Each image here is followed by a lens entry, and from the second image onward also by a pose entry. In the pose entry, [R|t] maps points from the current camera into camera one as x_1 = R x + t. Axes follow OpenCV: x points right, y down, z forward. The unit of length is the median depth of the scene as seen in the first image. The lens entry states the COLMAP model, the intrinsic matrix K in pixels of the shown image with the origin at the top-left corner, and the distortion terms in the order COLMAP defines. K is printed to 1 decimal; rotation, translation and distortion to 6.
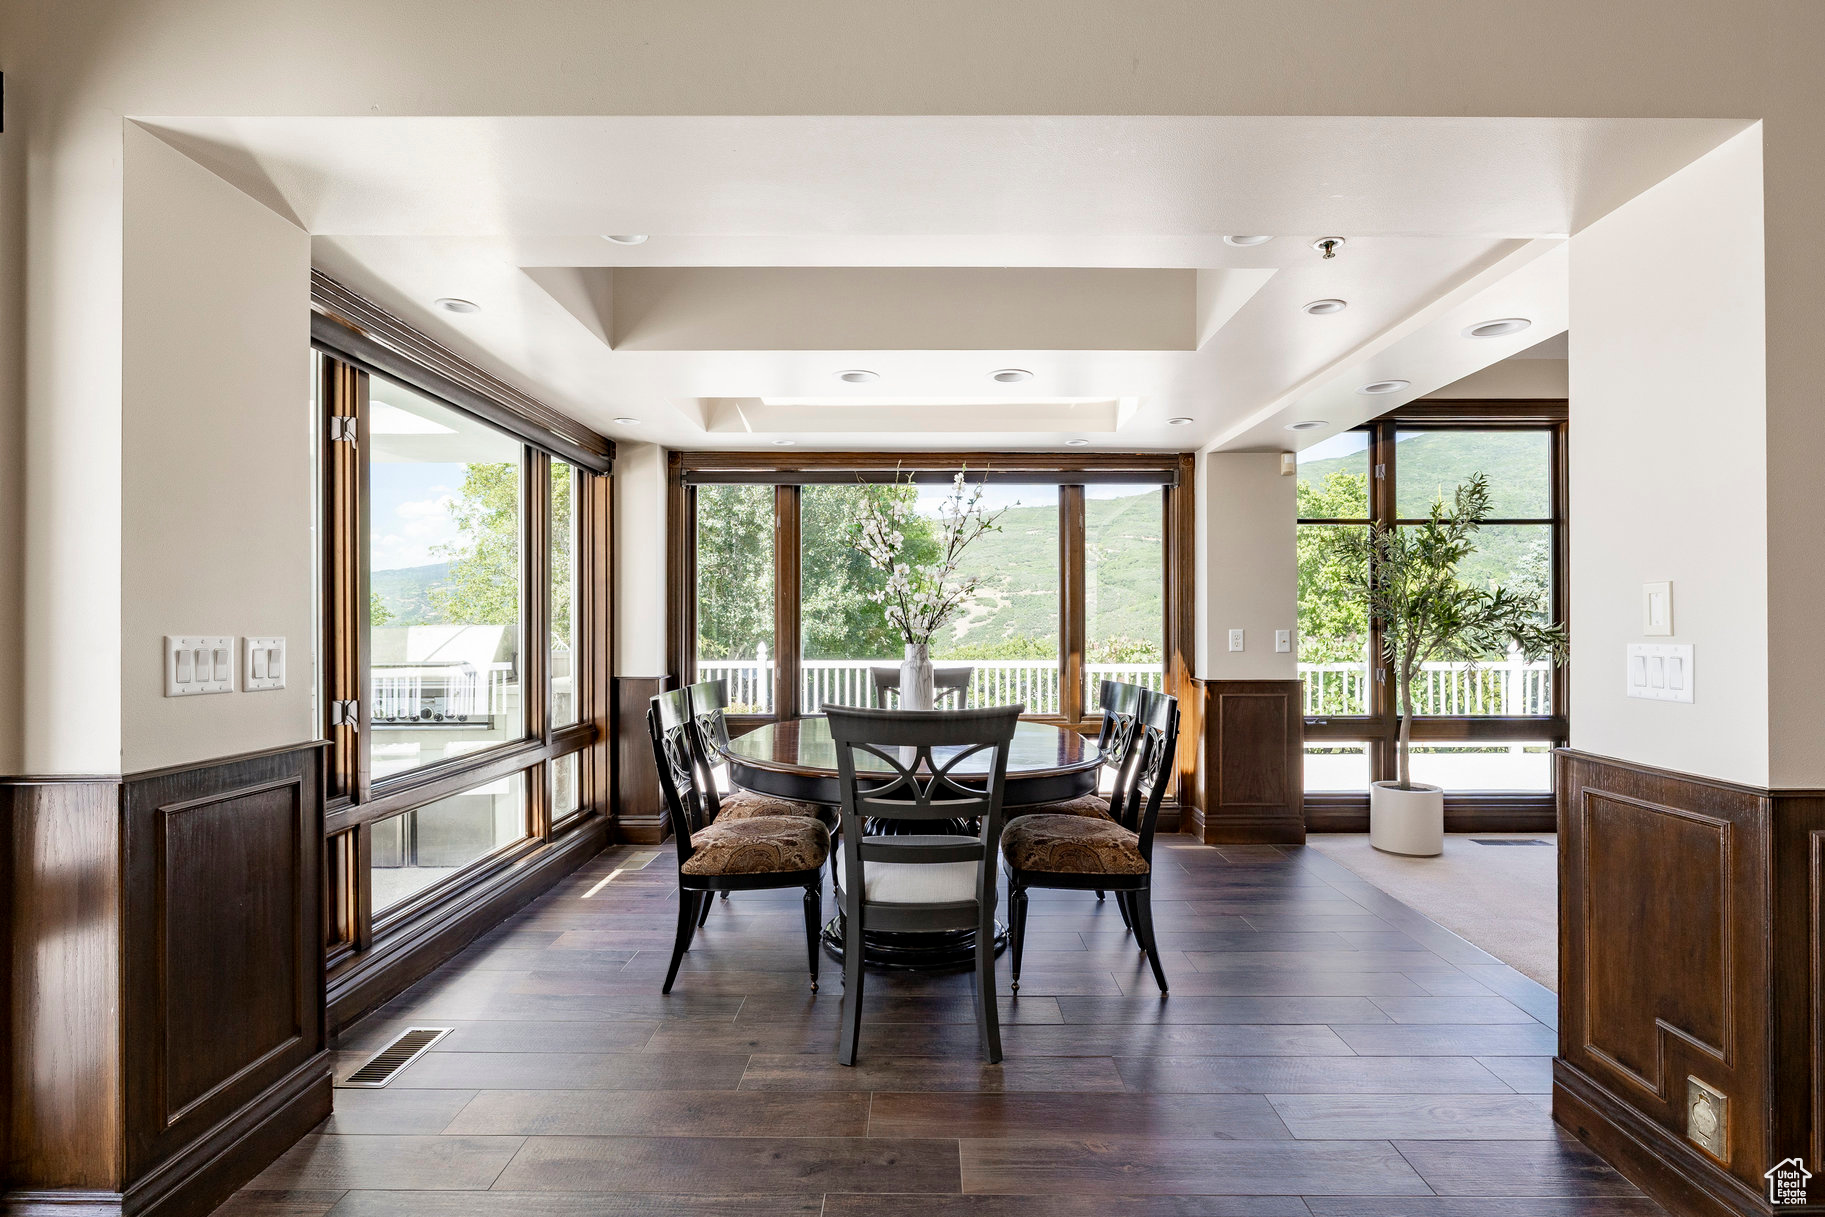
lens RADIAL K [[872.5, 0, 942.6], [0, 872.5, 621.0], [0, 0, 1]] dist [-0.008679, -0.000428]
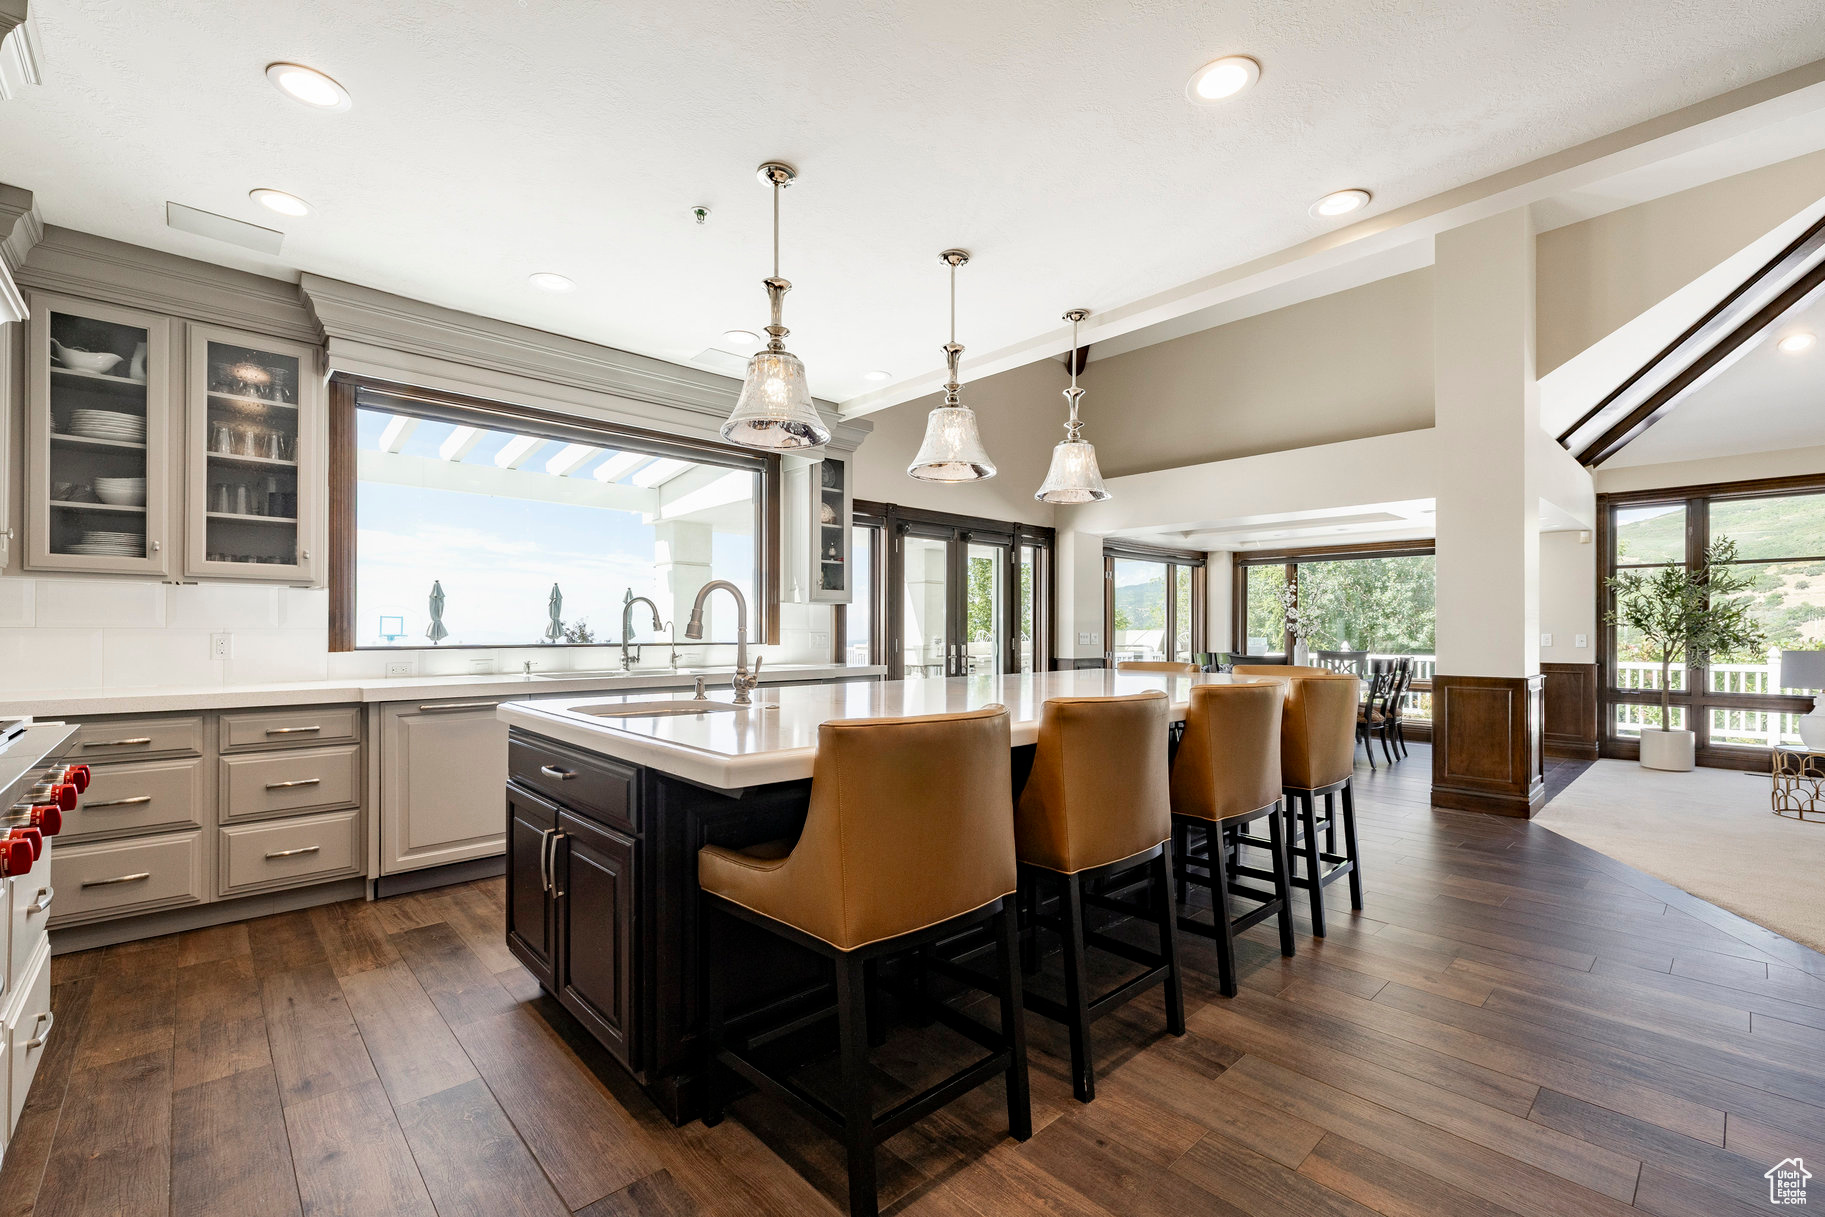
lens RADIAL K [[786.9, 0, 918.9], [0, 786.9, 621.0], [0, 0, 1]] dist [0.000702, -0.000122]
pose [[0.678483, -0.002855, -0.734610, 0.621345], [-0.002240, 0.999980, -0.005955, -0.006277], [0.734613, 0.005686, 0.678463, -0.949262]]
